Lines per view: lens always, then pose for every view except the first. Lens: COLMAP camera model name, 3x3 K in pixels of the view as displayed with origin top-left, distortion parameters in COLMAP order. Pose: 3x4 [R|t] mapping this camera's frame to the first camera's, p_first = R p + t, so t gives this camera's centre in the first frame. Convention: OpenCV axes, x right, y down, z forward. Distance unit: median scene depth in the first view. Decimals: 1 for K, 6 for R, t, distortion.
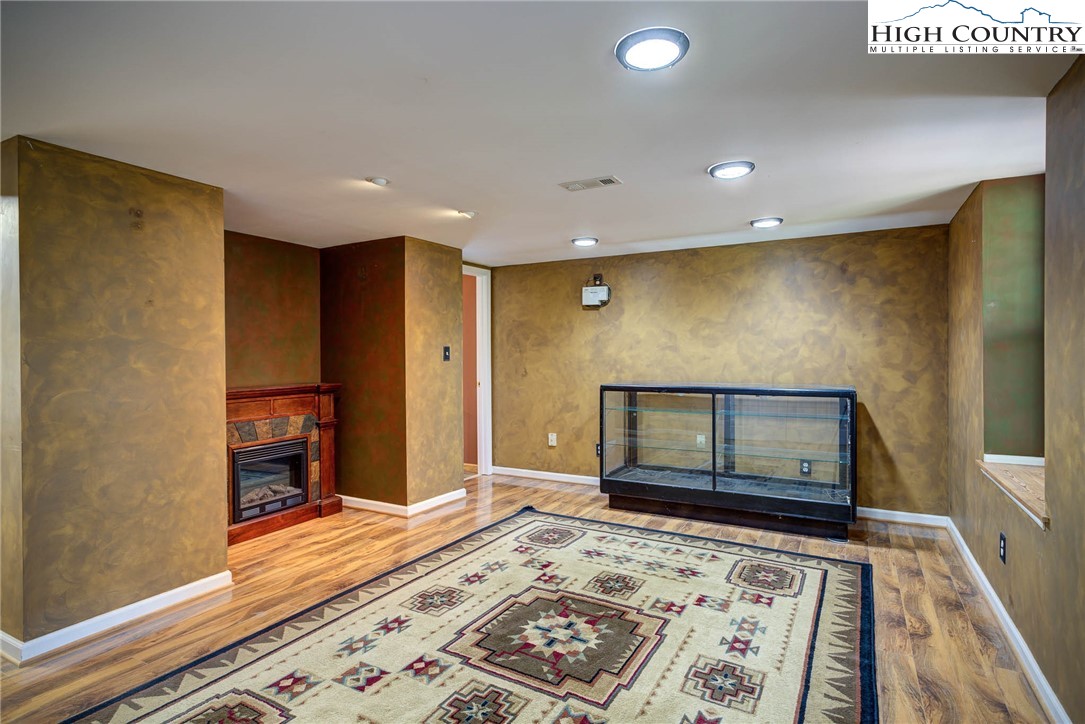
lens RADIAL K [[559.3, 0, 535.4], [0, 559.3, 358.4], [0, 0, 1]] dist [-0.005277, 0.000843]
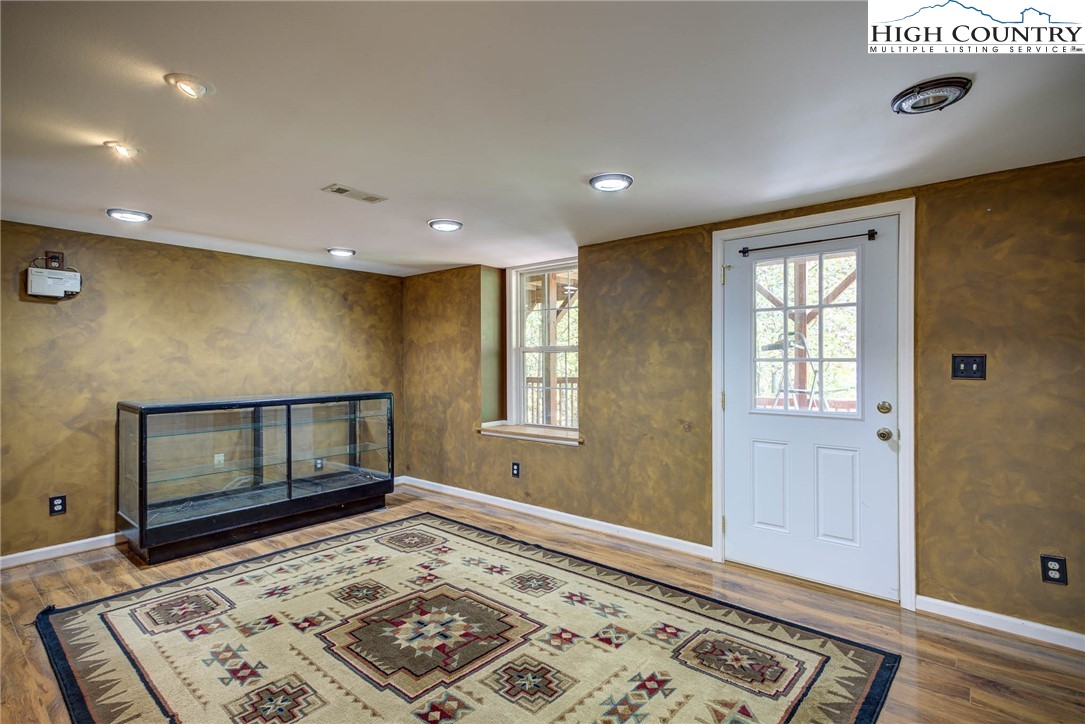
lens RADIAL K [[537.4, 0, 537.0], [0, 537.4, 362.5], [0, 0, 1]] dist [-0.000379, 0.005197]
pose [[0.182653, 0.002200, 0.983175, -0.577271], [0.011980, 0.999918, -0.004463, -0.004400], [-0.983105, 0.012594, 0.182611, 0.381580]]
